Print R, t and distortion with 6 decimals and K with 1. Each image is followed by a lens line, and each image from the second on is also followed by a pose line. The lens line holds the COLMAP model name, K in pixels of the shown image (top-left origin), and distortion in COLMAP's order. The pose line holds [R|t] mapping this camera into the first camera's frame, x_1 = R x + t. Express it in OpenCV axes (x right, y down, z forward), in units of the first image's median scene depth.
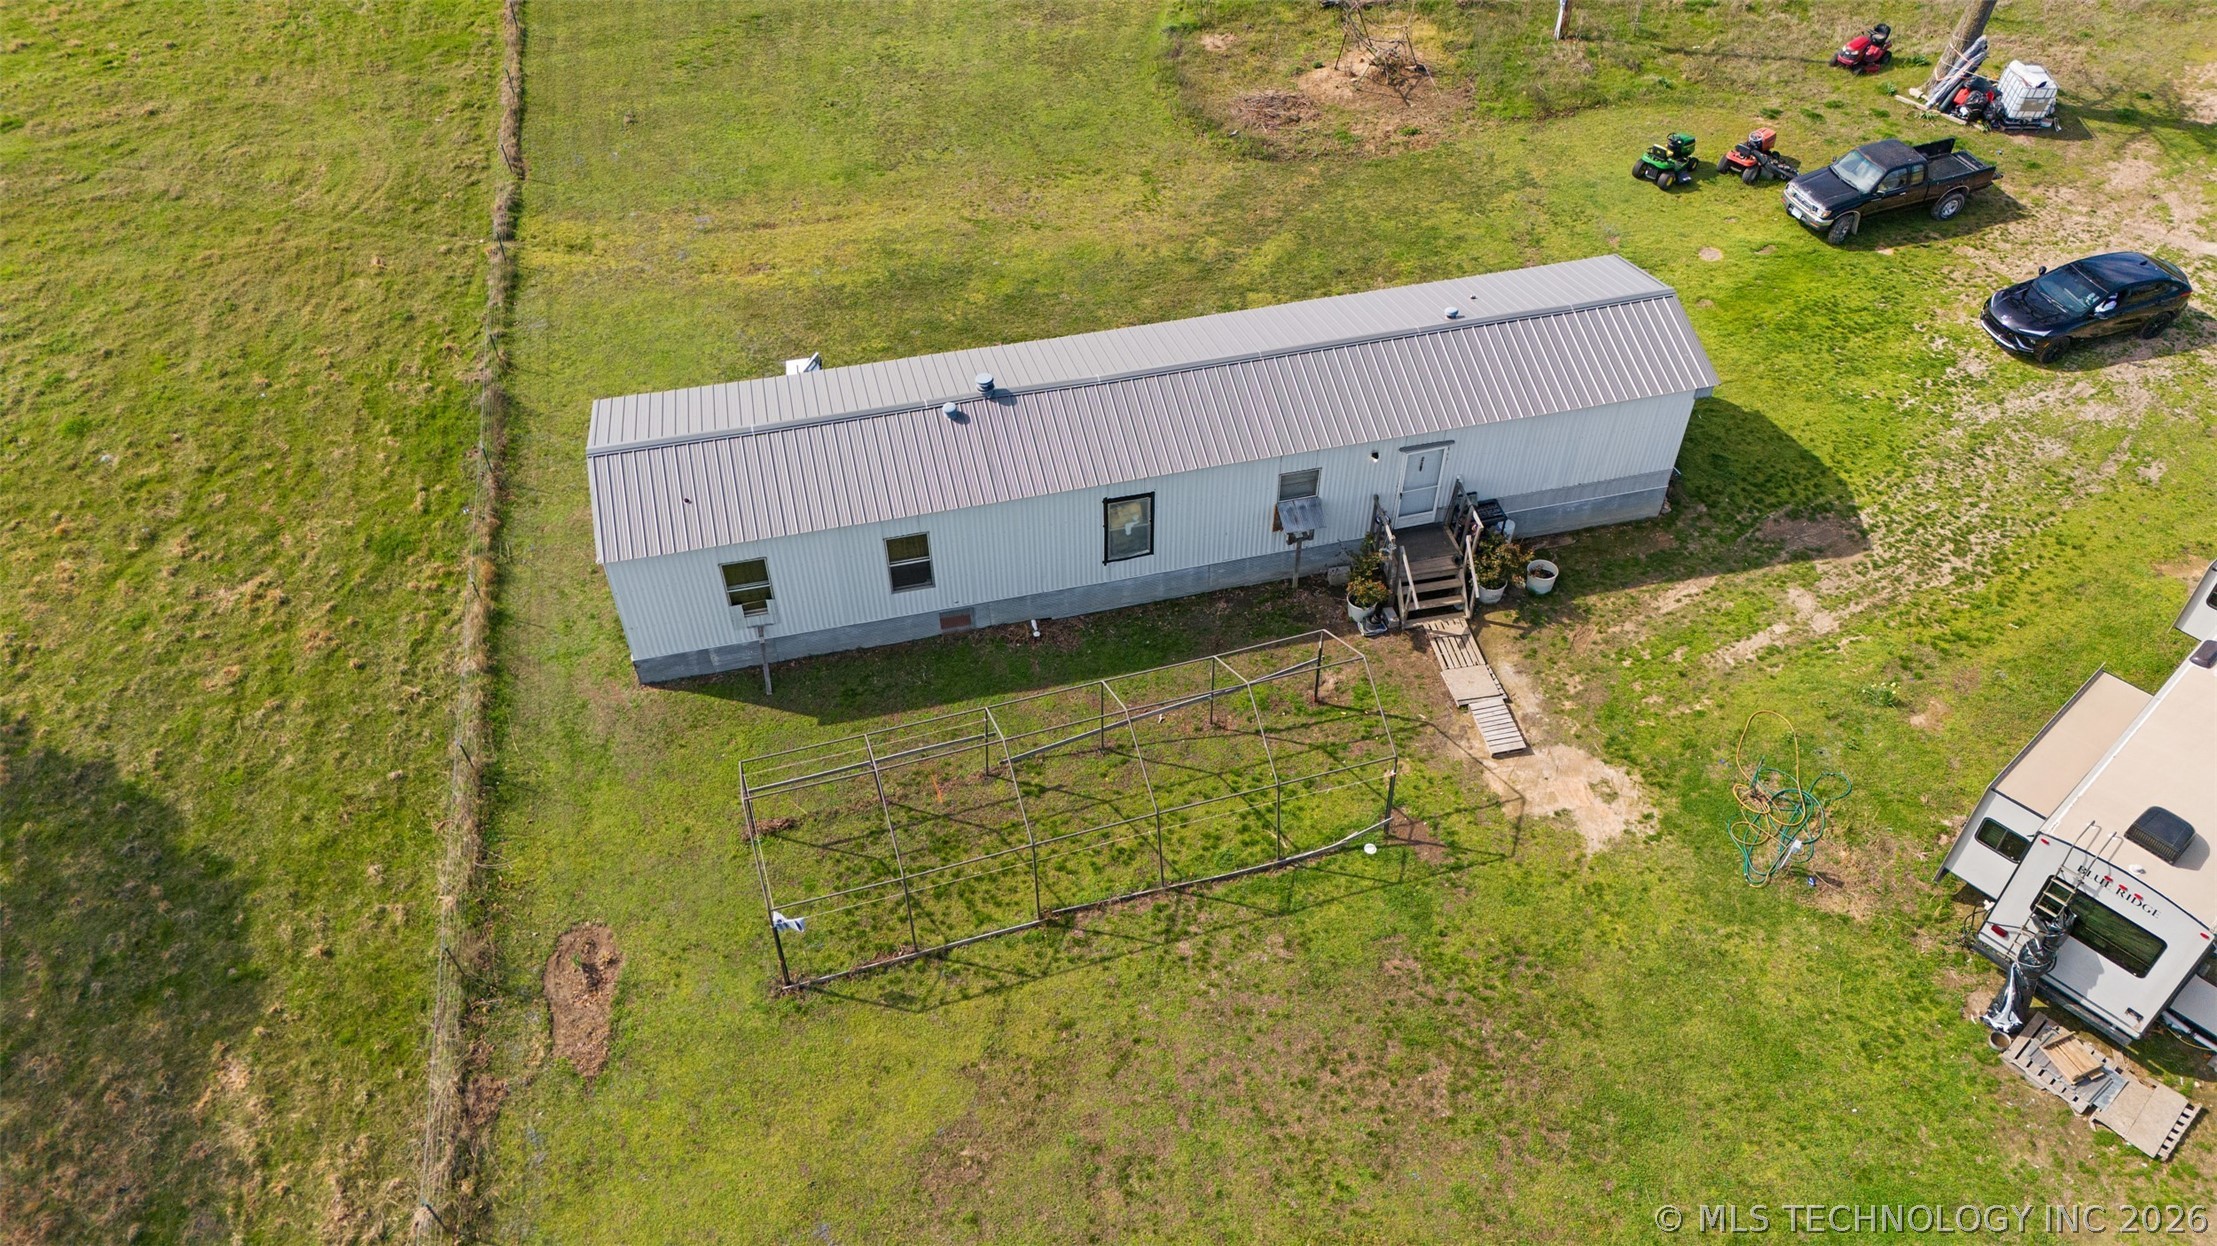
lens RADIAL K [[1619.3, 0, 1112.6], [0, 1619.3, 634.3], [0, 0, 1]] dist [0.067987, -0.055322]
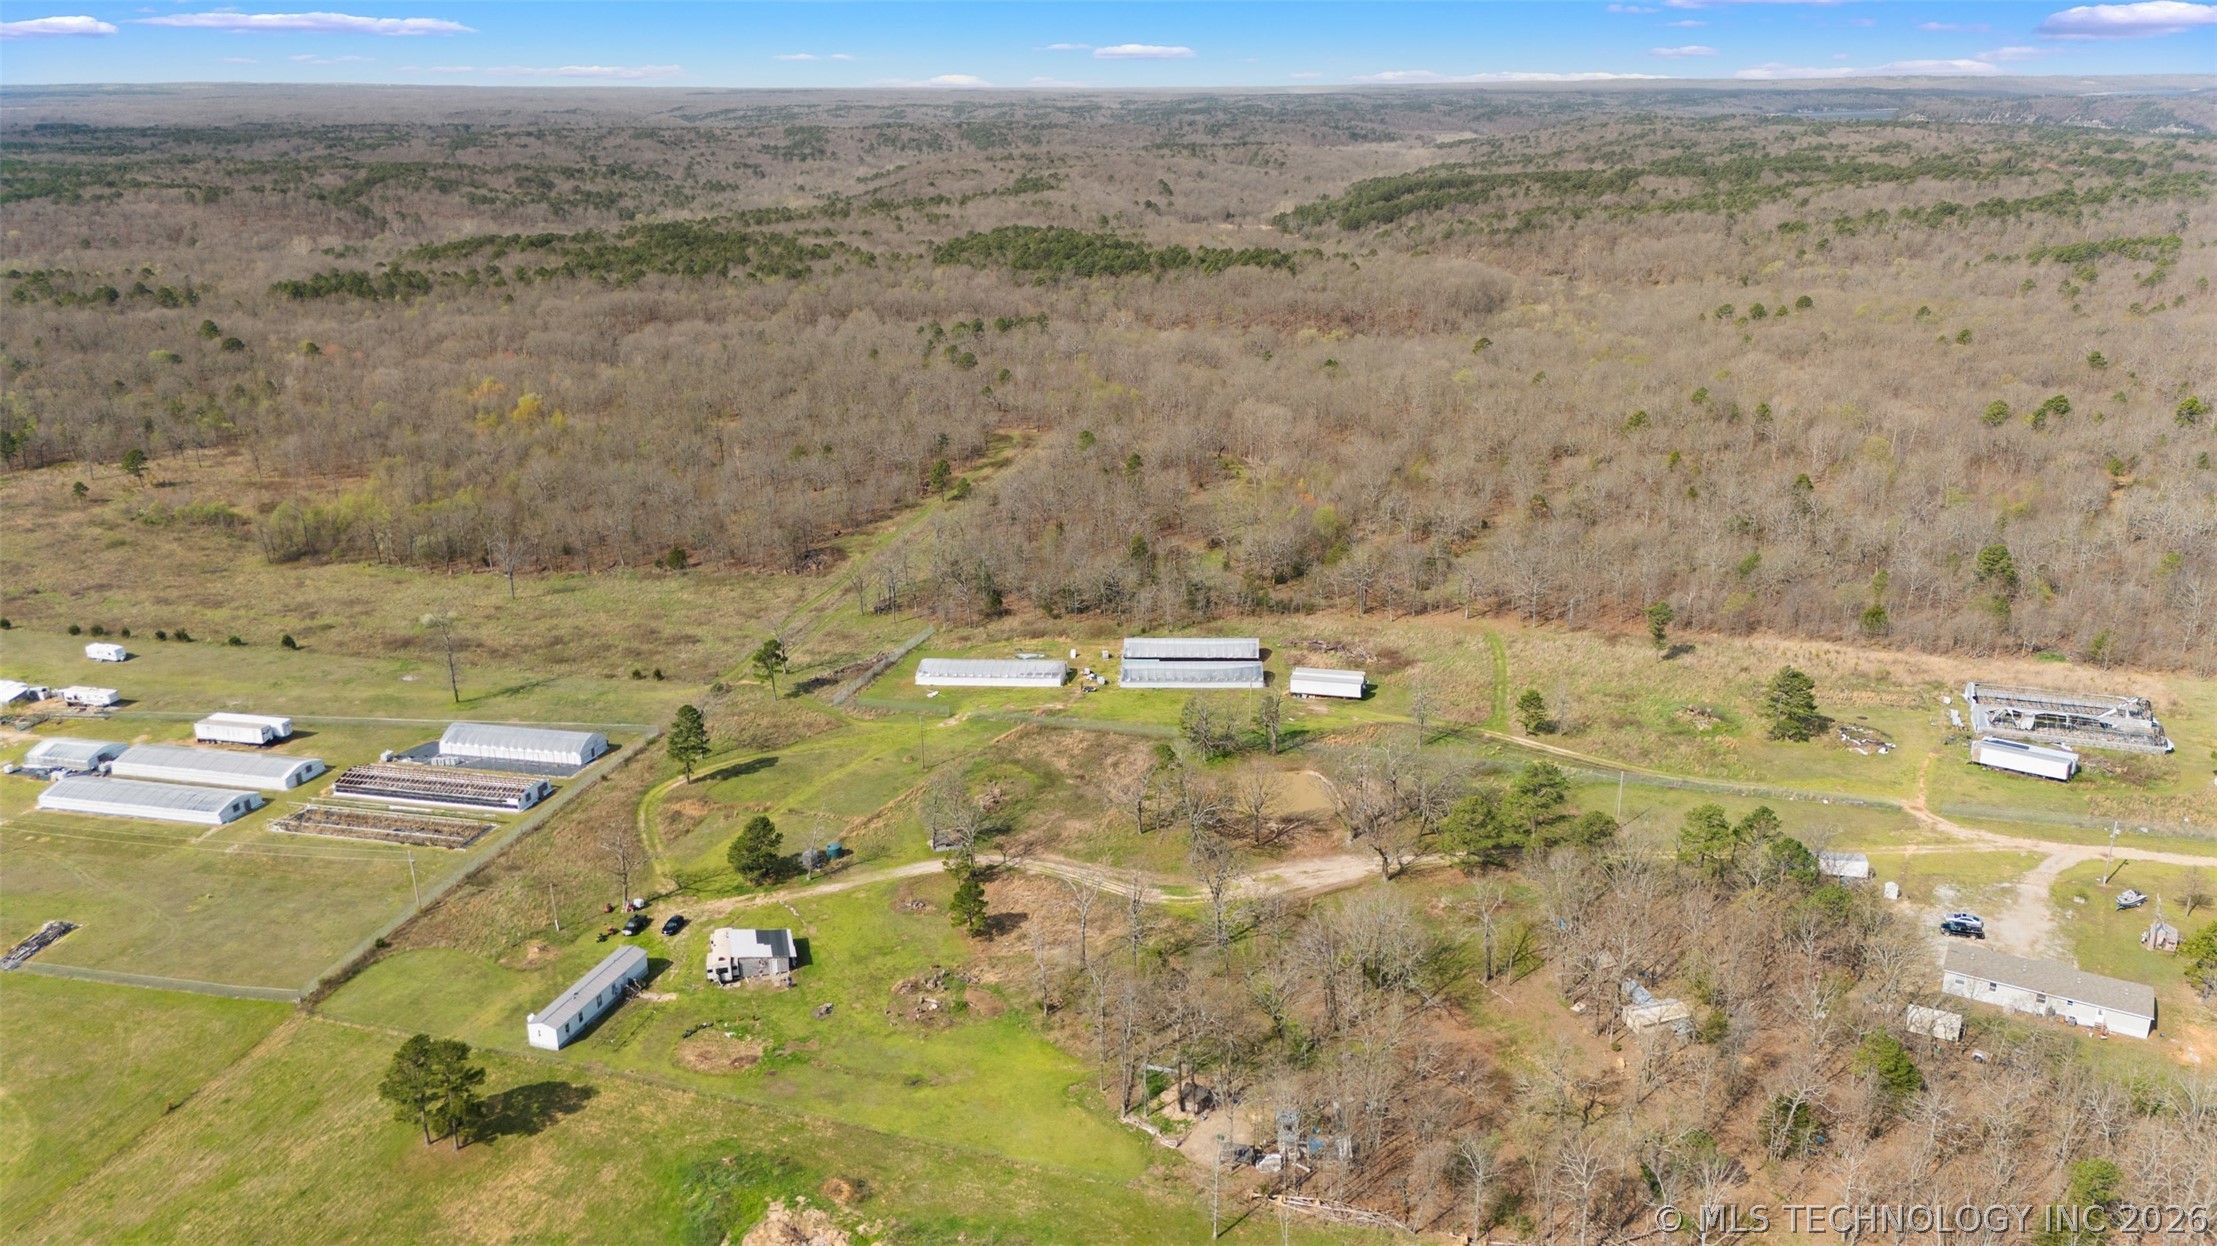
lens RADIAL K [[1619.3, 0, 1122.8], [0, 1619.3, 616.6], [0, 0, 1]] dist [0.067987, -0.055322]
pose [[0.518231, -0.270135, 0.811458, -3.929127], [0.618300, 0.773865, -0.137252, 0.975287], [-0.590882, 0.572852, 0.568065, -5.116798]]
